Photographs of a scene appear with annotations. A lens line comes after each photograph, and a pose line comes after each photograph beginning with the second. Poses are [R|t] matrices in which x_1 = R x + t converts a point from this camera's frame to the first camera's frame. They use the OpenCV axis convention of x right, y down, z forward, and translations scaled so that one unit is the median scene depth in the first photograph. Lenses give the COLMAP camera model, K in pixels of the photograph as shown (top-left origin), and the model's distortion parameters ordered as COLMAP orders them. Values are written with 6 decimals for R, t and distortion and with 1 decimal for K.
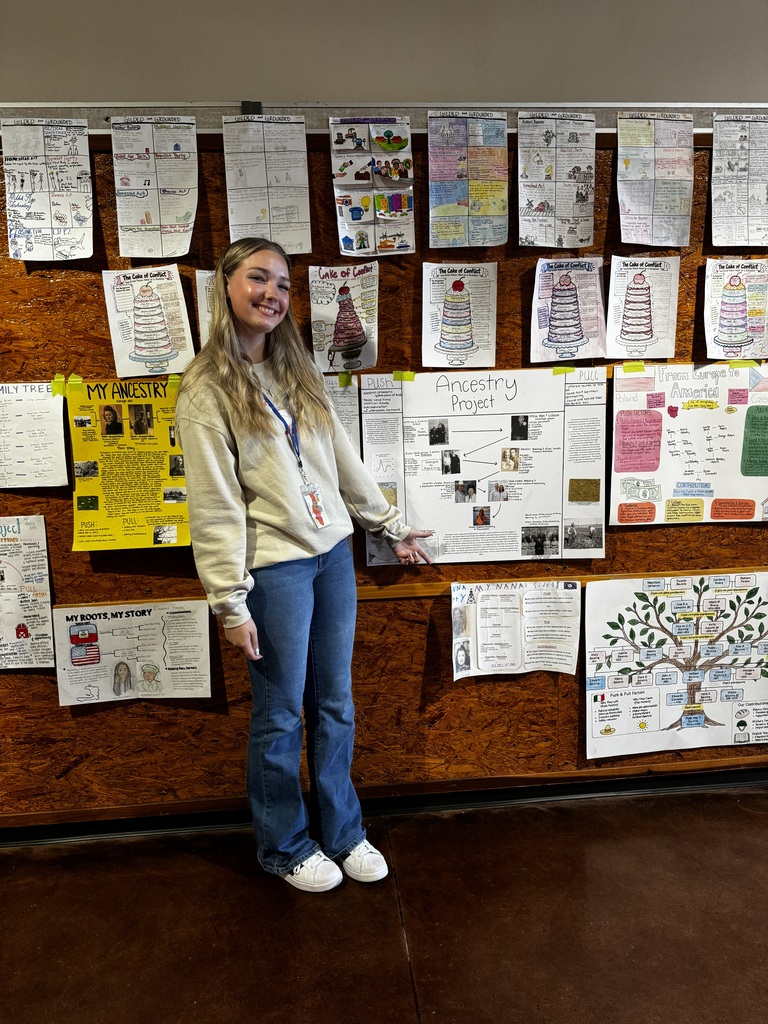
lens RADIAL K [[733.4, 0, 364.8], [0, 733.4, 512.8], [0, 0, 1]] dist [0.019520, -0.030585]
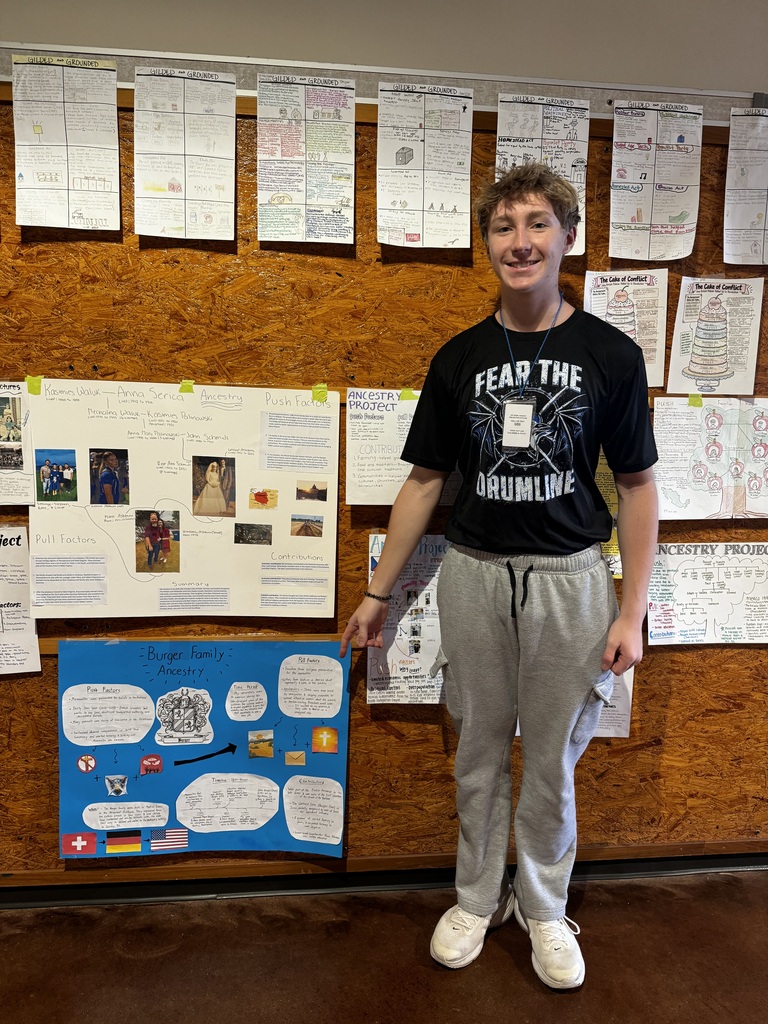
lens RADIAL K [[733.4, 0, 377.8], [0, 733.4, 519.9], [0, 0, 1]] dist [0.019520, -0.030585]
pose [[0.998355, 0.052758, 0.022427, -0.619214], [-0.053107, 0.998472, 0.015255, -0.024515], [-0.021588, -0.016421, 0.999632, 0.099047]]
